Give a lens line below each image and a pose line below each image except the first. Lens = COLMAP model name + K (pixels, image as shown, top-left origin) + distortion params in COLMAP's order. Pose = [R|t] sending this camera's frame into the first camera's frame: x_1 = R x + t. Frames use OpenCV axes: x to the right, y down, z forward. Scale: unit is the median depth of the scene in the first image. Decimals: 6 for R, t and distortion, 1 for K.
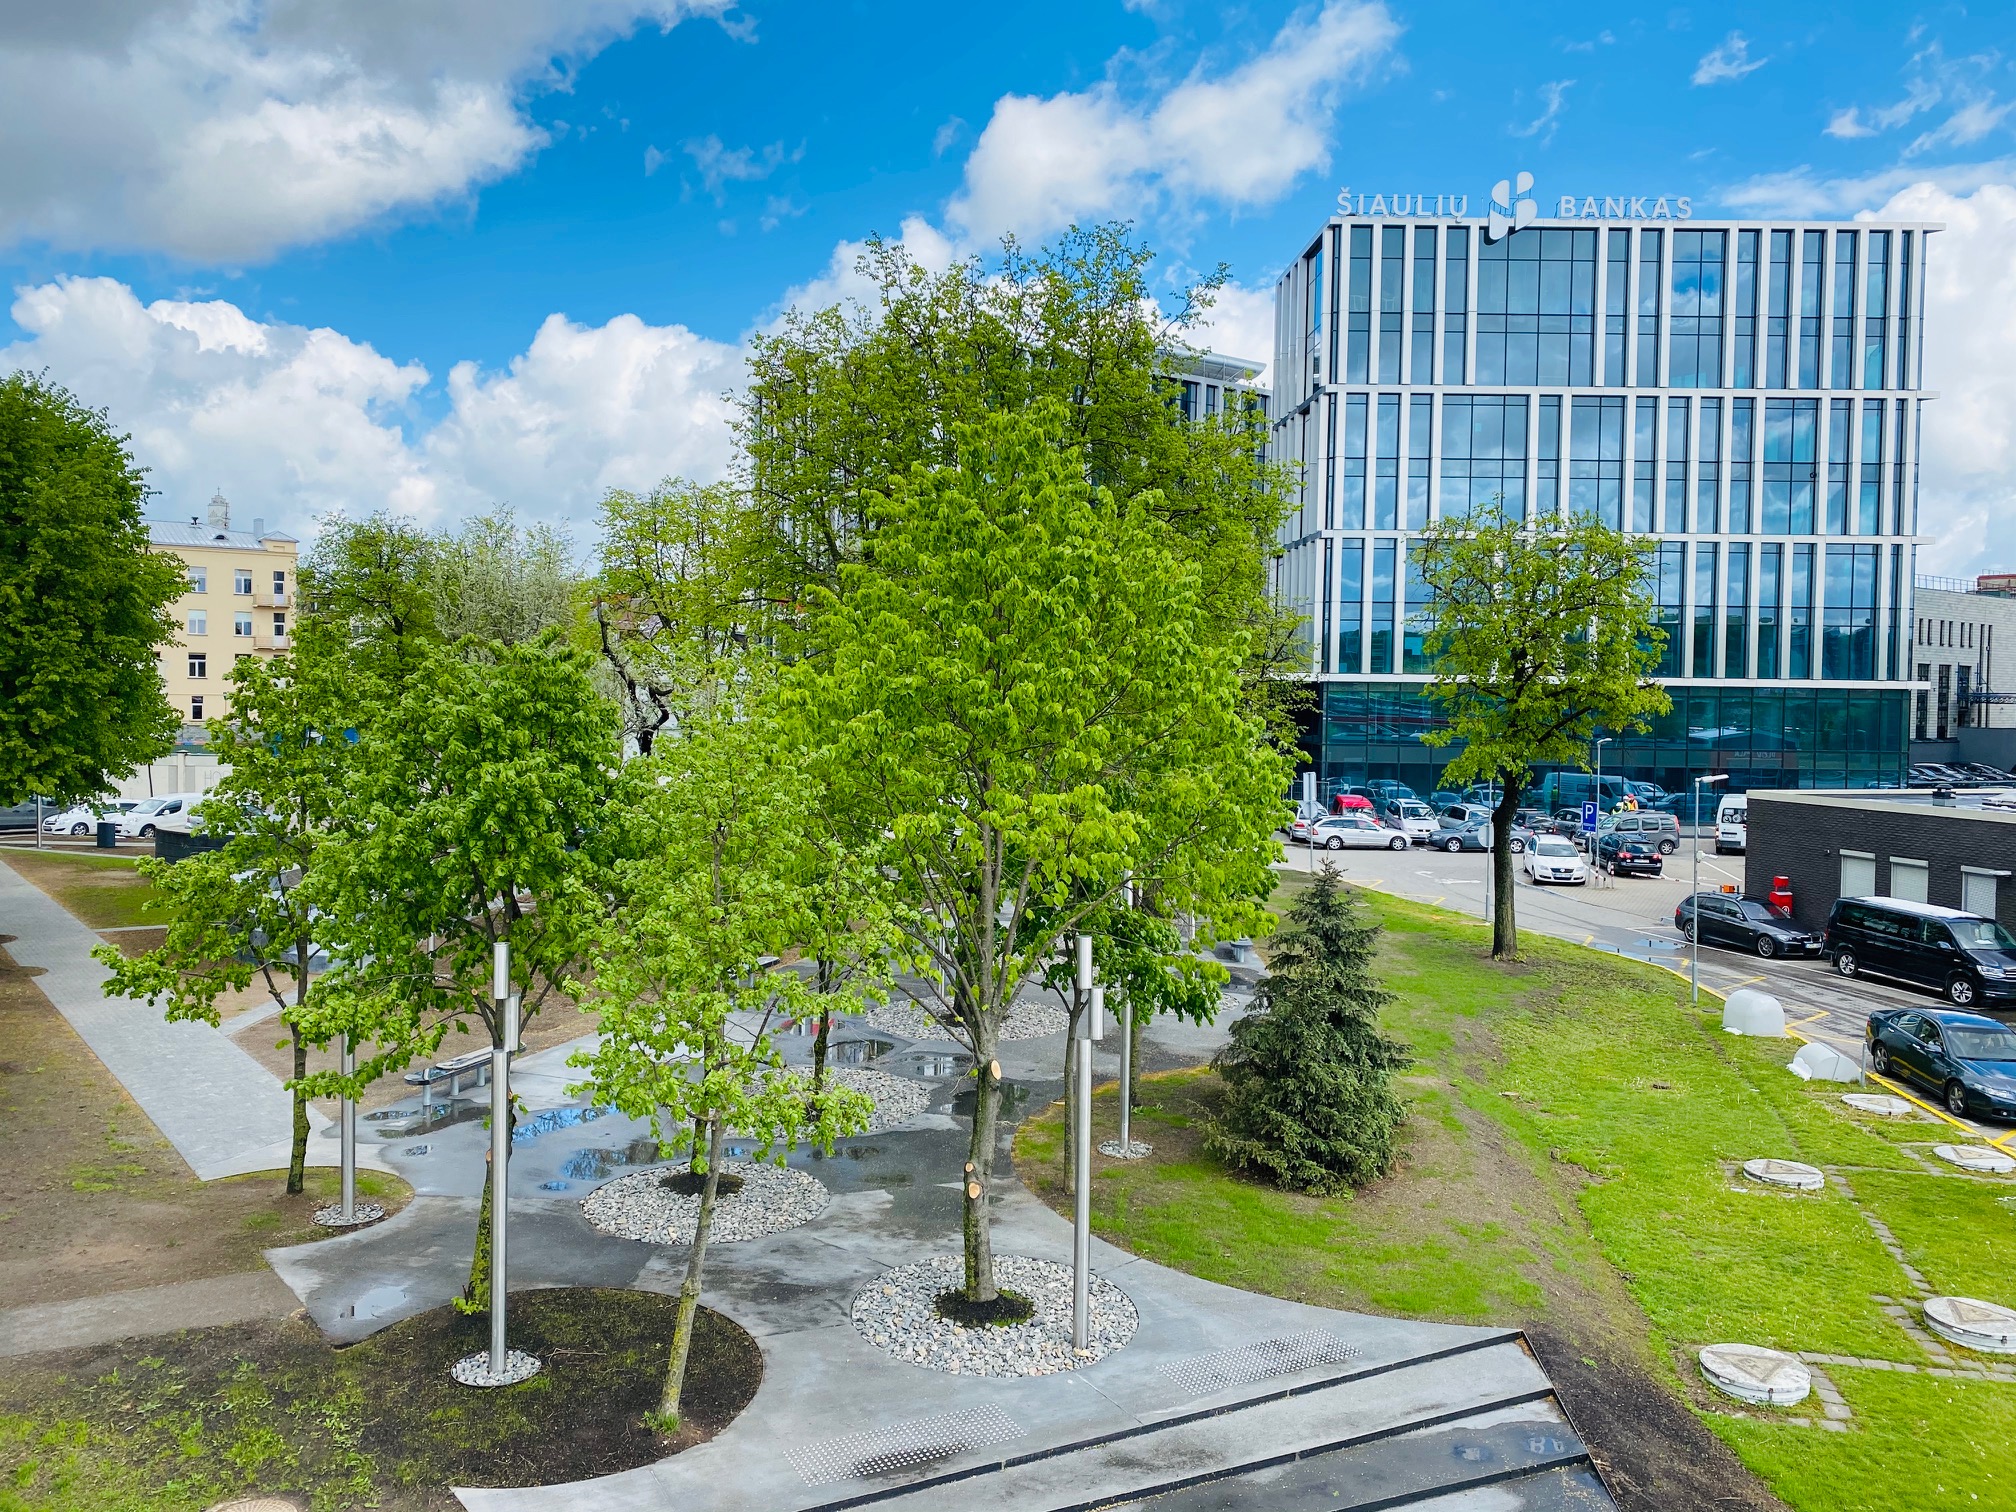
lens RADIAL K [[1553.0, 0, 1002.4], [0, 1553.0, 756.9], [0, 0, 1]] dist [-0.009647, 0.013115]
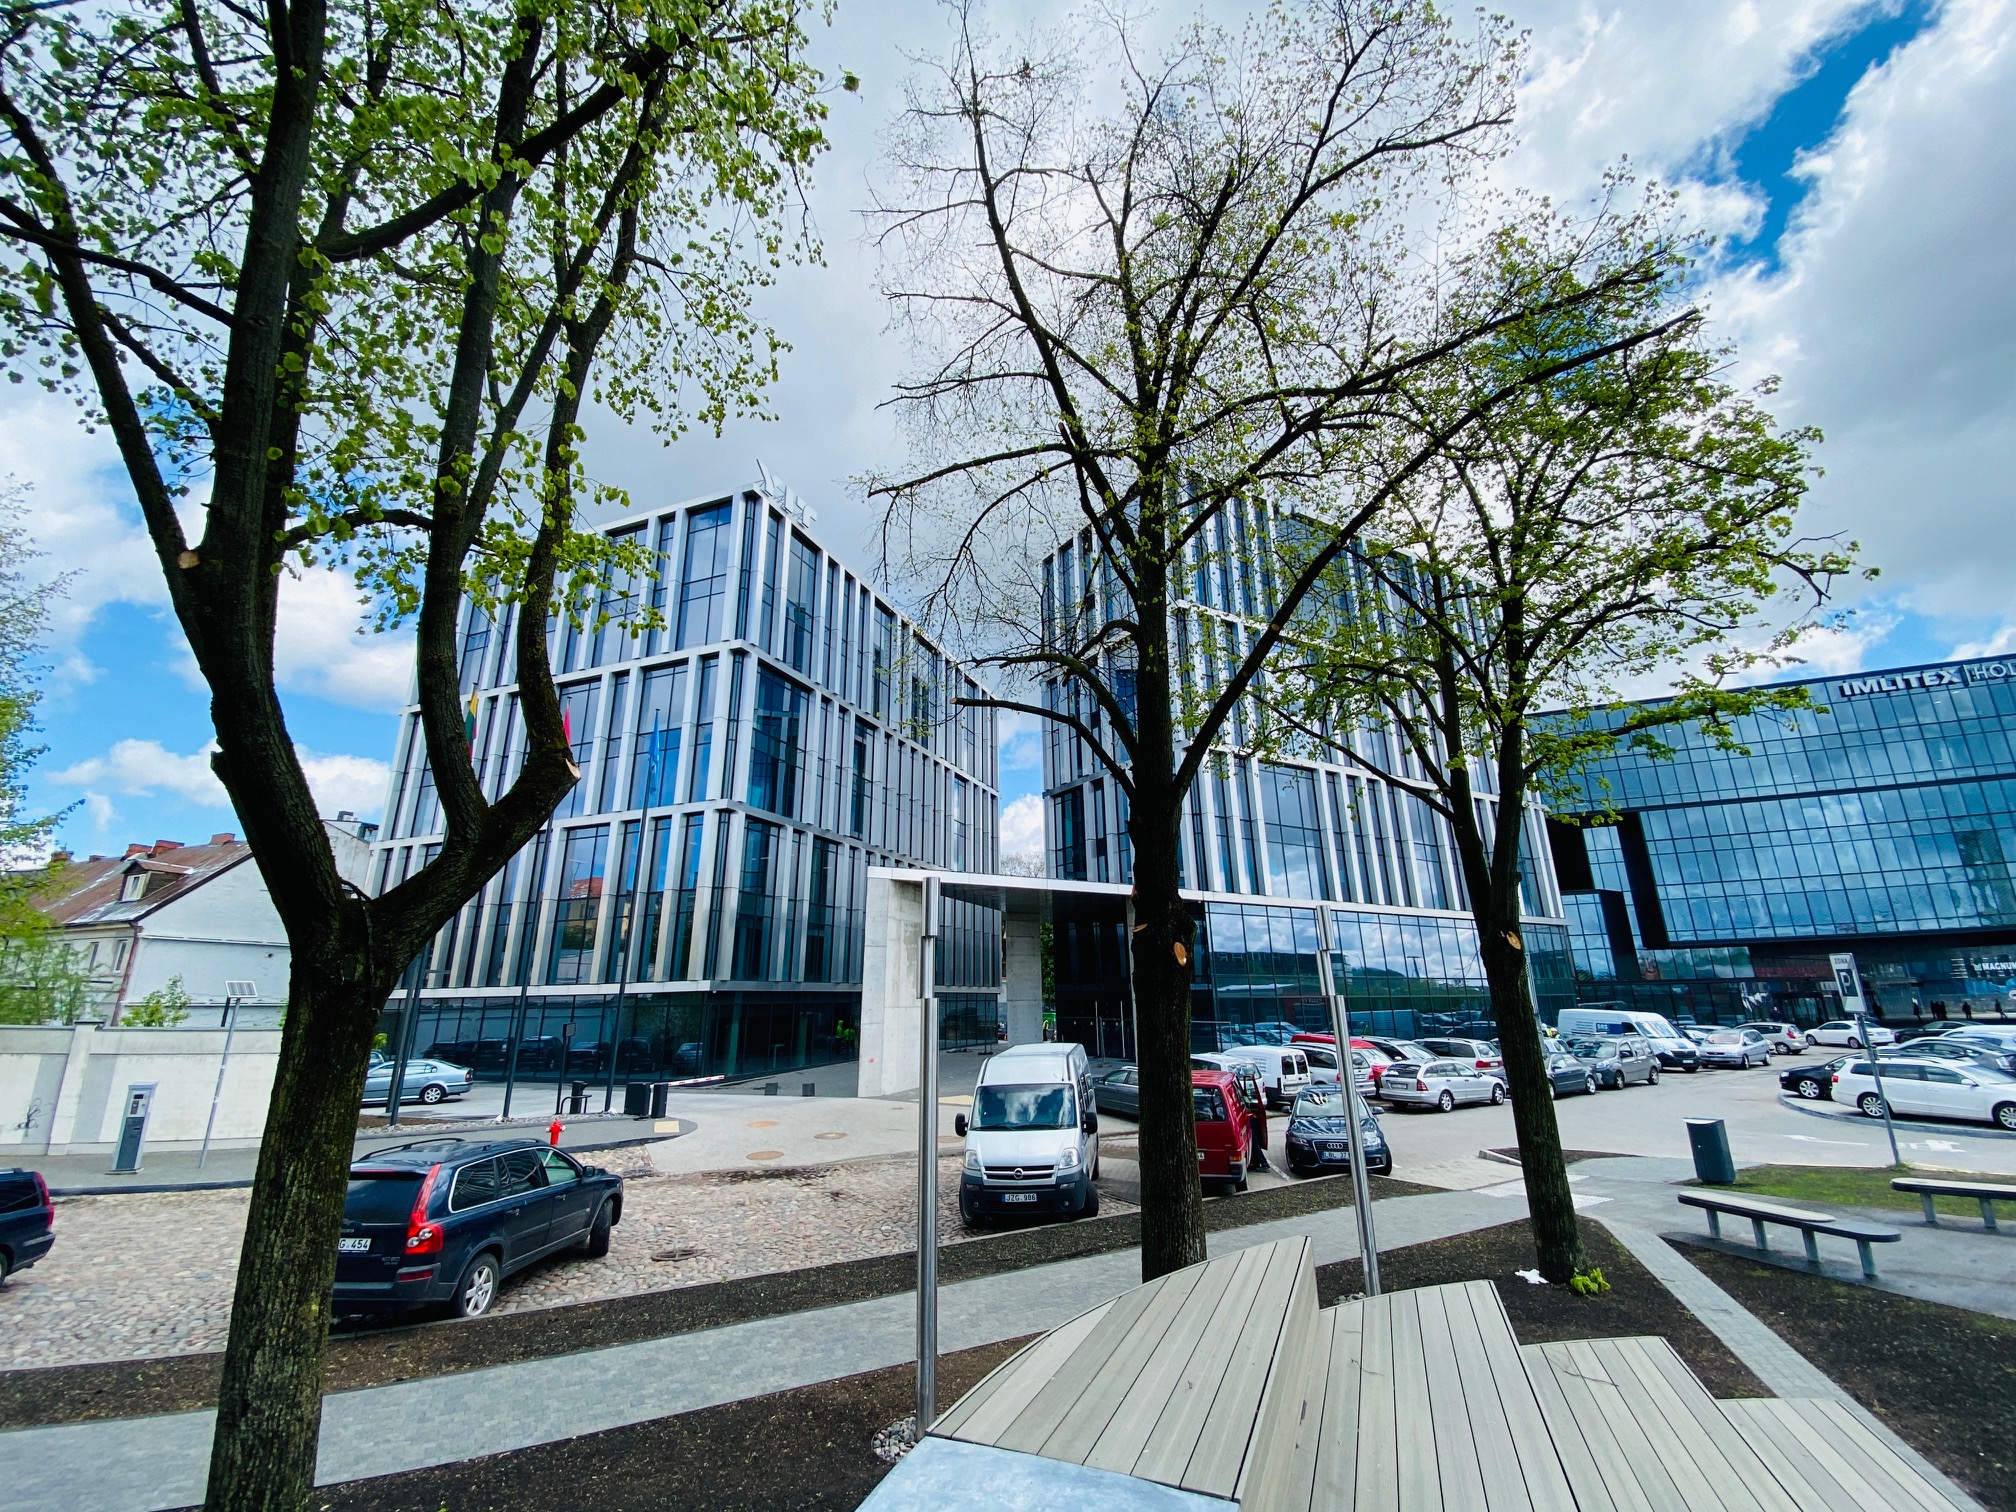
lens RADIAL K [[817.5, 0, 1011.1], [0, 817.5, 756.4], [0, 0, 1]] dist [0.006328, -0.014134]
pose [[0.864163, 0.118328, 0.489102, -0.241780], [0.050861, 0.946445, -0.318835, 0.027924], [-0.500635, 0.300402, 0.811864, 1.259040]]
